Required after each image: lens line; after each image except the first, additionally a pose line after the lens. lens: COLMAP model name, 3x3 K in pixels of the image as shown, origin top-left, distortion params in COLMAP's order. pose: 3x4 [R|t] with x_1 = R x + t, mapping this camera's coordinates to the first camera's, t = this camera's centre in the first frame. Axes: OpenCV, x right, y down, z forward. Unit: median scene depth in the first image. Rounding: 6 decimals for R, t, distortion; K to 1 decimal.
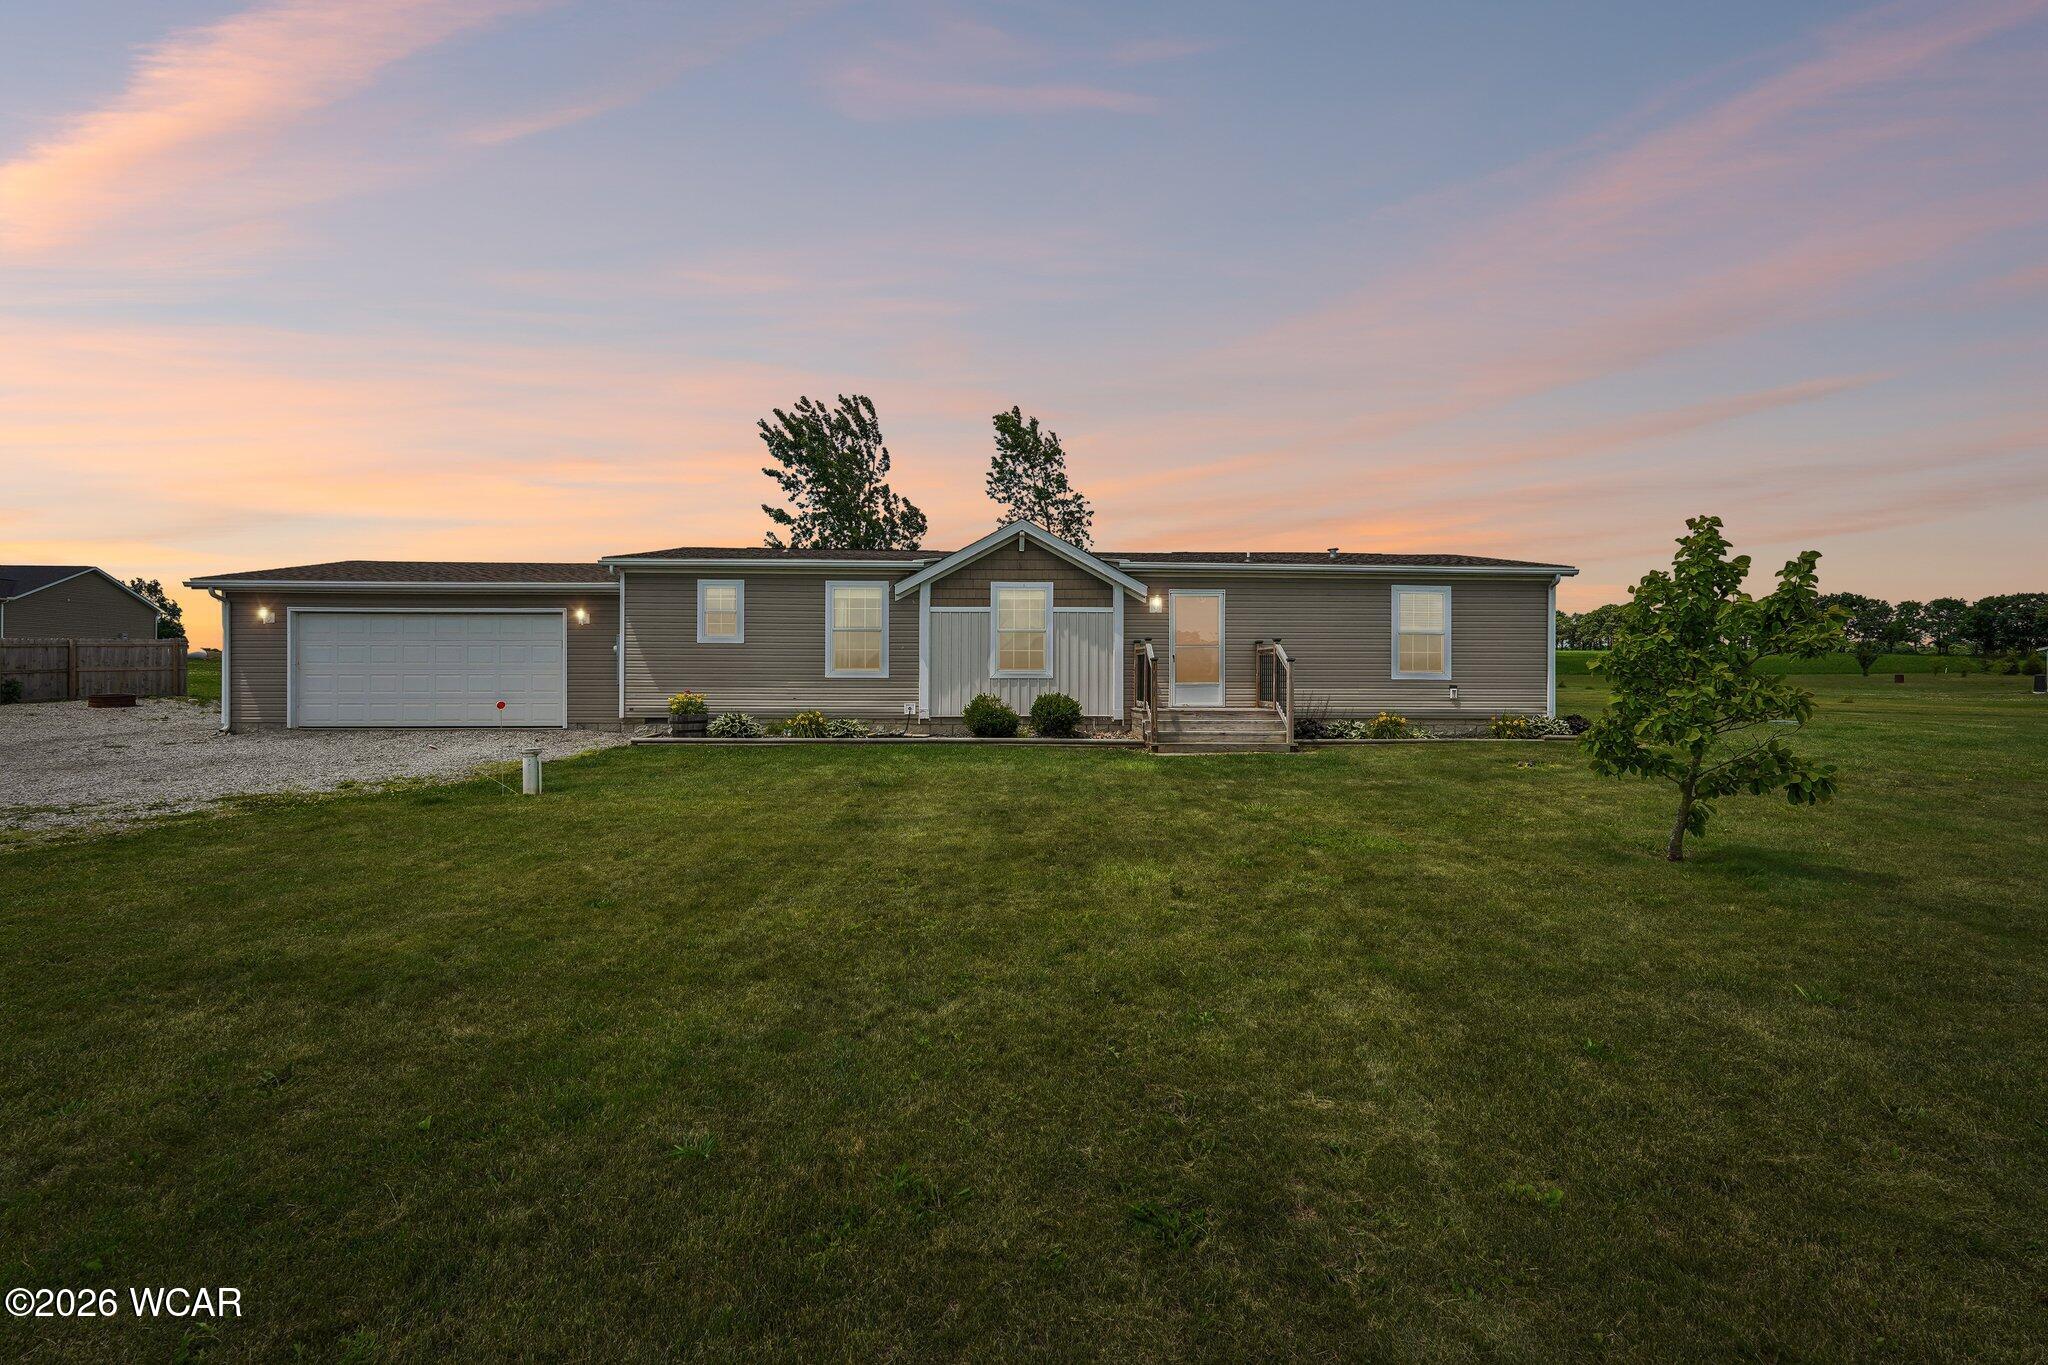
lens RADIAL K [[926.5, 0, 1011.6], [0, 926.5, 690.7], [0, 0, 1]] dist [-0.007988, 0.000038]
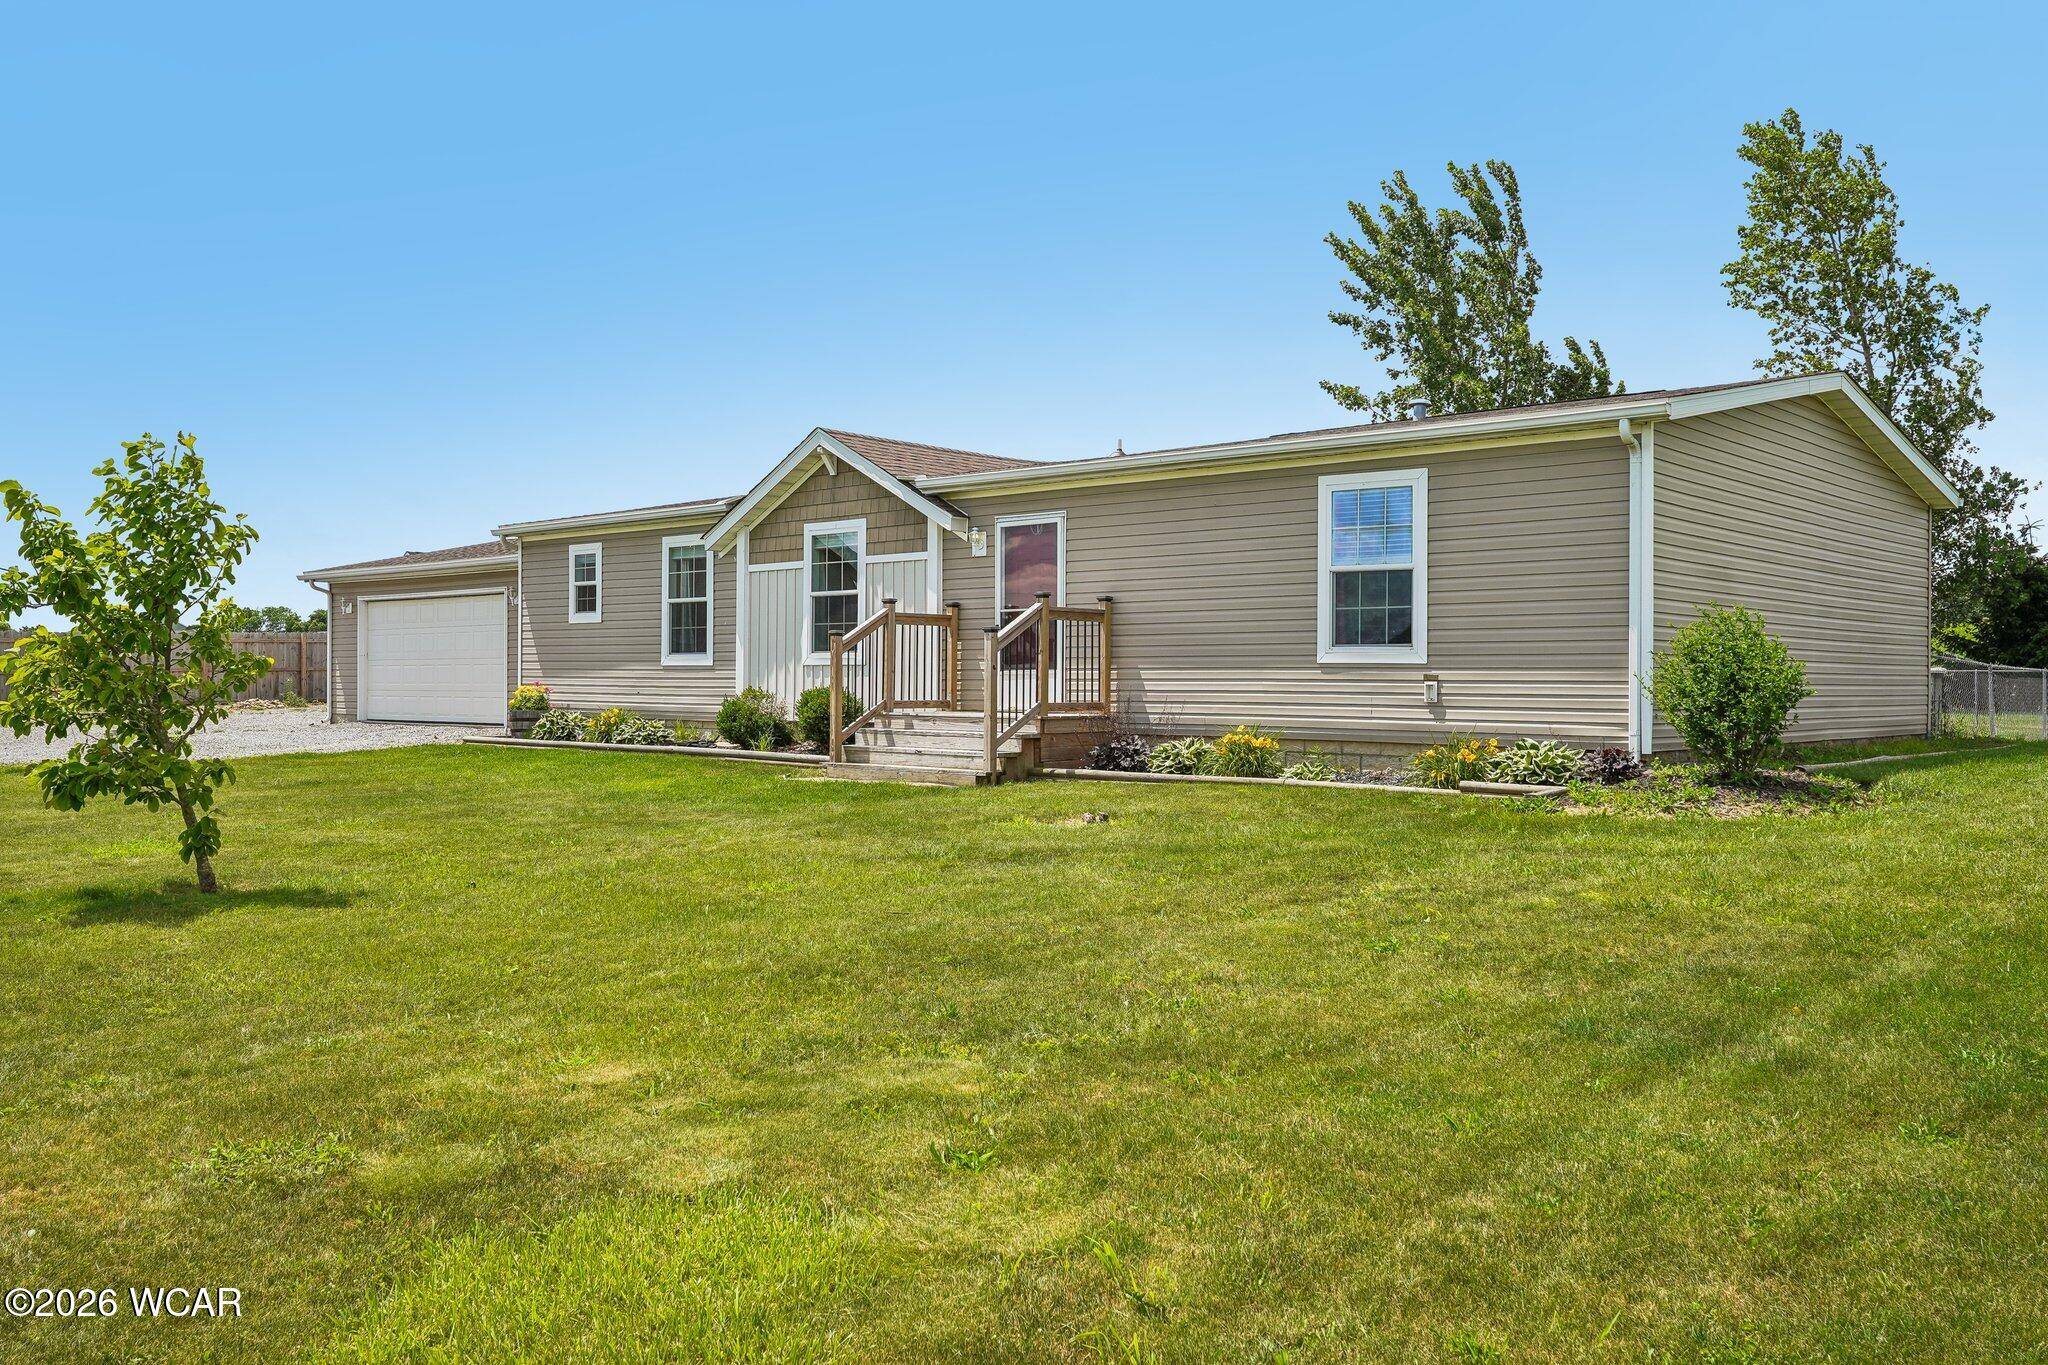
lens RADIAL K [[1625.6, 0, 1030.5], [0, 1625.6, 697.1], [0, 0, 1]] dist [0.023950, 0.002540]
pose [[0.717257, 0.008450, -0.696757, 0.917155], [-0.004728, 0.999962, 0.007259, 0.000504], [0.696792, -0.001913, 0.717270, 0.249179]]
